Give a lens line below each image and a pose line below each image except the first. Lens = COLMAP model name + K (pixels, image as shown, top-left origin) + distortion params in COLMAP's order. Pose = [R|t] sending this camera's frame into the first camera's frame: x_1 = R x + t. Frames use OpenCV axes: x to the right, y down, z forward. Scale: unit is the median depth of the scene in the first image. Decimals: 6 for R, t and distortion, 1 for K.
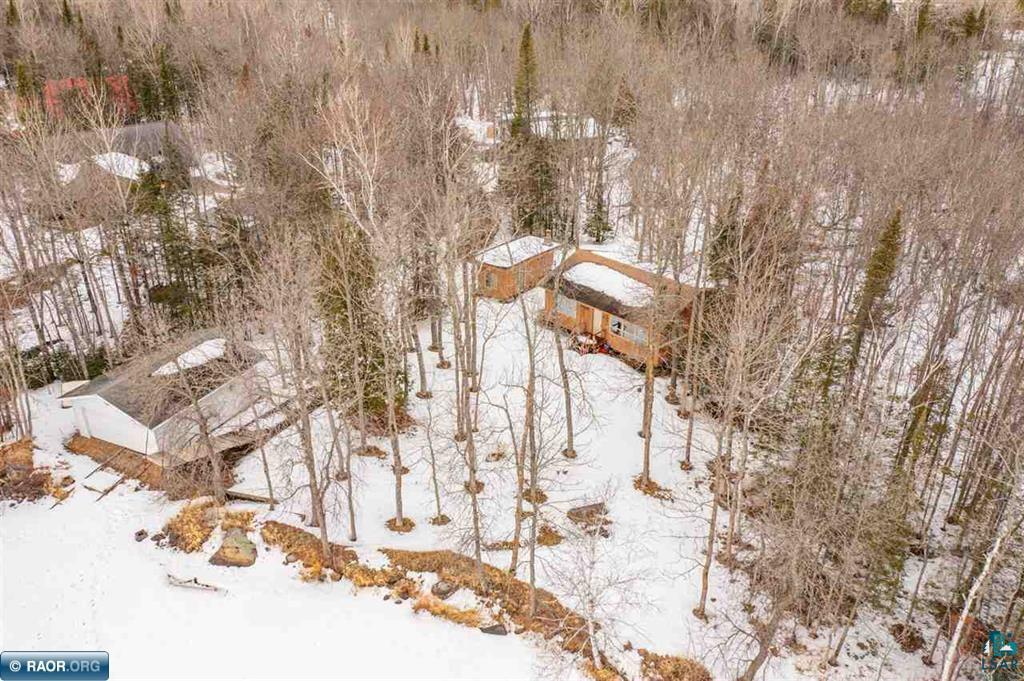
lens RADIAL K [[821.4, 0, 513.7], [0, 821.4, 338.7], [0, 0, 1]] dist [-0.013610, 0.001055]
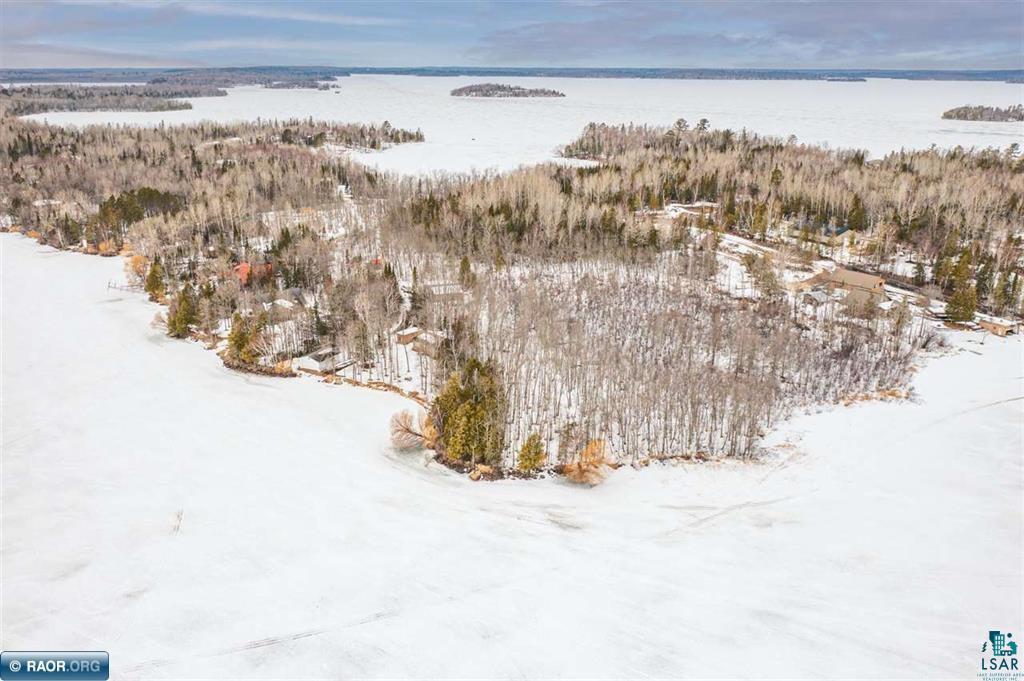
lens RADIAL K [[821.4, 0, 511.5], [0, 821.4, 342.2], [0, 0, 1]] dist [-0.013610, 0.001055]
pose [[0.999948, 0.006899, -0.007526, 0.664035], [-0.007836, 0.991134, -0.132631, 0.572591], [0.006545, 0.132683, 0.991137, -3.495388]]
